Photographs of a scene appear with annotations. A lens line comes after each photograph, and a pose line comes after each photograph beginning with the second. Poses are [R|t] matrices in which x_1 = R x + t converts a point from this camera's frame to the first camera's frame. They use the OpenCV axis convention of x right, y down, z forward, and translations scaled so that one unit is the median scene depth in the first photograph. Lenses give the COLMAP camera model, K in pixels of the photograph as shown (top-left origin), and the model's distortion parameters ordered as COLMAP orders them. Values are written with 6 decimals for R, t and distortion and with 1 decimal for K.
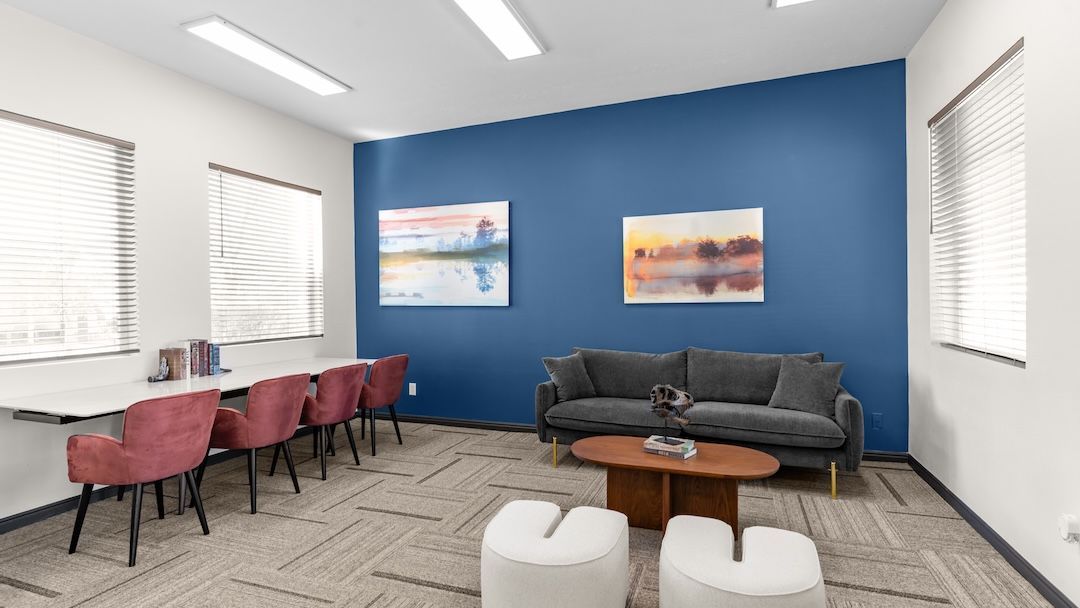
lens RADIAL K [[513.0, 0, 540.0], [0, 513.0, 304.0], [0, 0, 1]] dist [0.006681, 0.000396]
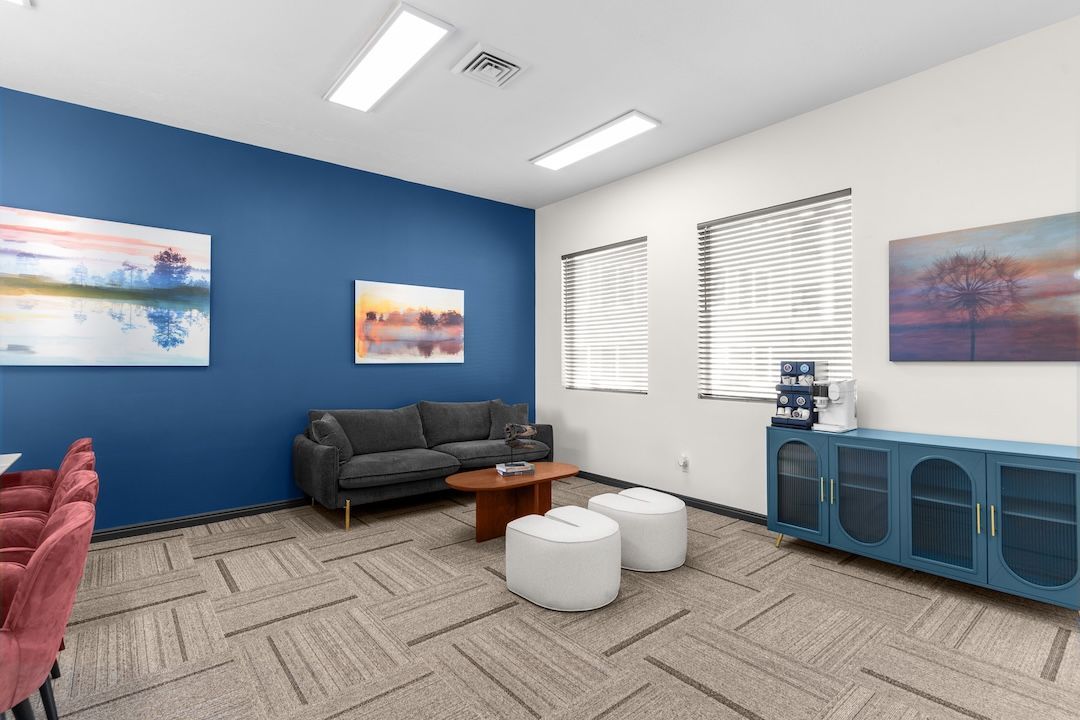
lens RADIAL K [[506.6, 0, 540.0], [0, 506.6, 360.0], [0, 0, 1]] dist [0.003481, 0.000278]
pose [[0.506591, 0.014534, 0.862064, -0.615607], [0.003505, 0.999815, -0.018916, 0.014512], [-0.862179, 0.012604, 0.506446, 0.195606]]
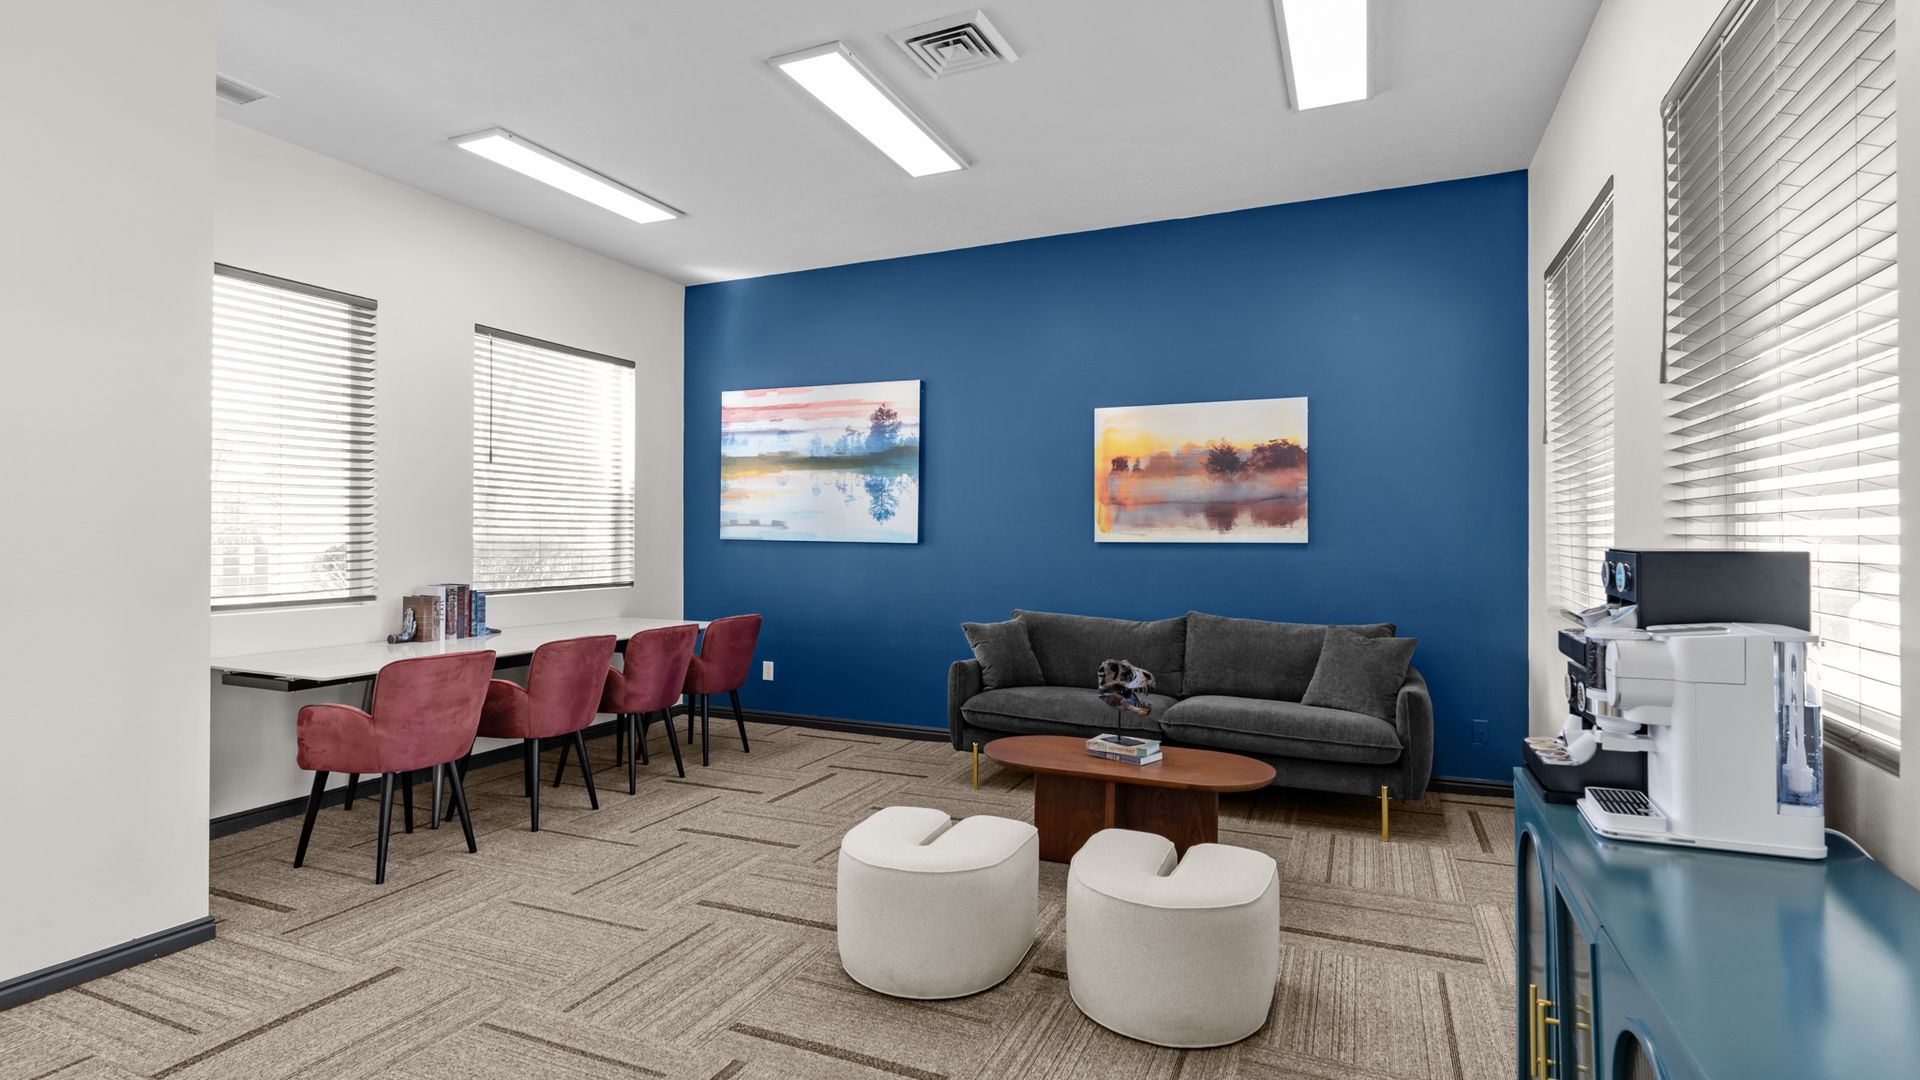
lens RADIAL K [[912.0, 0, 960.0], [0, 912.0, 540.0], [0, 0, 1]] dist [0.006681, 0.000396]
pose [[0.998522, 0.017187, -0.051565, 0.064669], [-0.017314, 0.999848, -0.002022, 0.001462], [0.051522, 0.002912, 0.998668, -0.174084]]
